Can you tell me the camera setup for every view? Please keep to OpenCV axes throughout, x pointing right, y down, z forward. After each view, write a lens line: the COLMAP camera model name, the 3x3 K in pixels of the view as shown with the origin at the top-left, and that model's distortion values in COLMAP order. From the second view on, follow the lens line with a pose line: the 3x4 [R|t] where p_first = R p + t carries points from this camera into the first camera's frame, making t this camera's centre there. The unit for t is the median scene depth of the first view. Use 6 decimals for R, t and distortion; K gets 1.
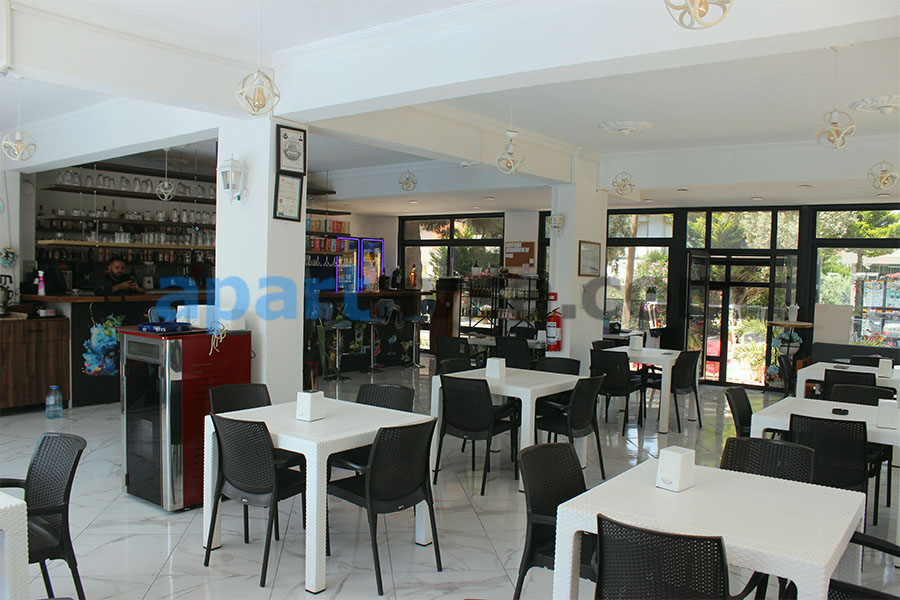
lens RADIAL K [[748.8, 0, 448.3], [0, 748.8, 316.5], [0, 0, 1]] dist [-0.166652, 0.149318]
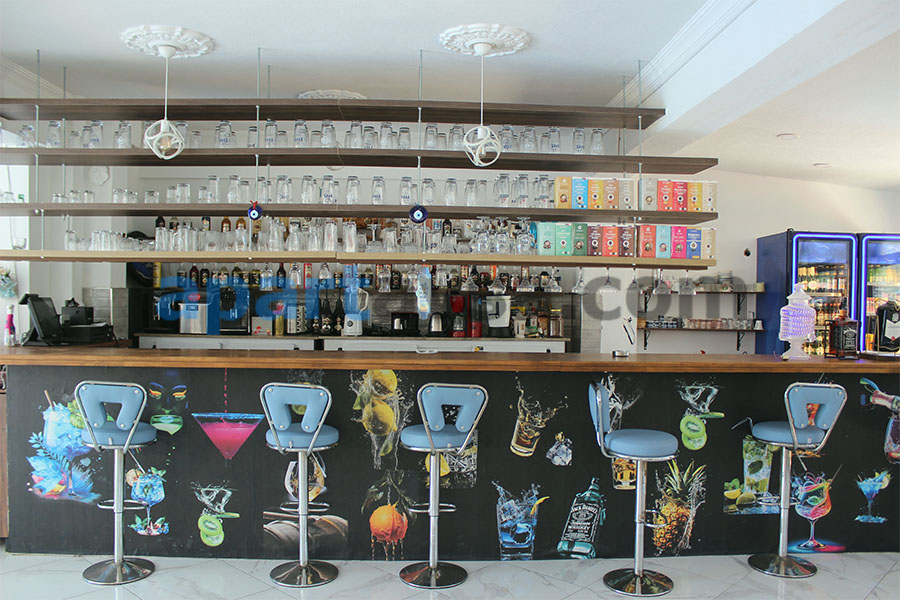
lens RADIAL K [[748.8, 0, 448.3], [0, 748.8, 316.5], [0, 0, 1]] dist [-0.166652, 0.149318]
pose [[0.628822, 0.011246, -0.777468, 0.104605], [-0.044548, 0.998774, -0.021583, -0.053068], [0.776272, 0.048207, 0.628552, 0.846212]]
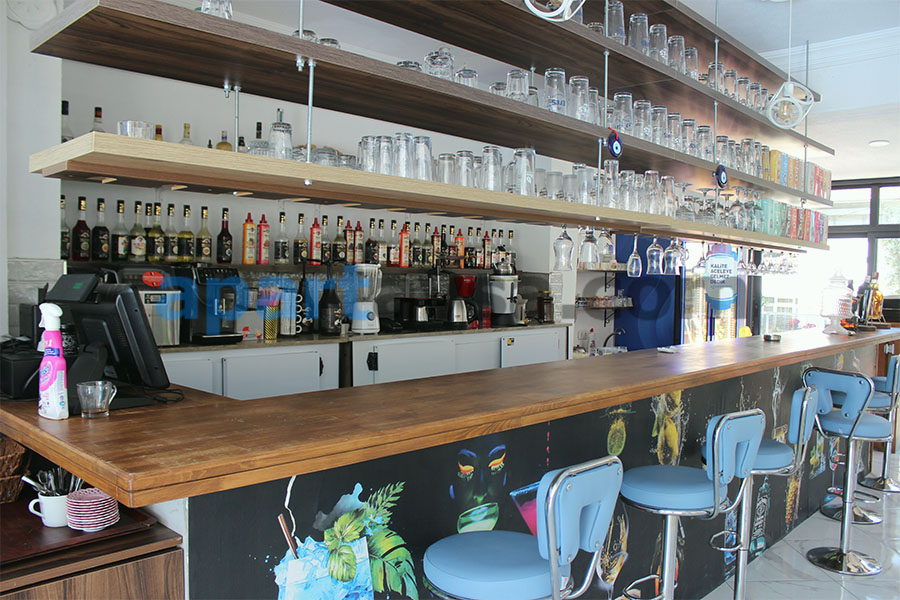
lens RADIAL K [[748.8, 0, 448.3], [0, 748.8, 316.5], [0, 0, 1]] dist [-0.166652, 0.149318]
pose [[0.993376, 0.002581, -0.114882, -0.394195], [-0.003198, 0.999981, -0.005189, -0.054917], [0.114867, 0.005522, 0.993366, 0.745131]]
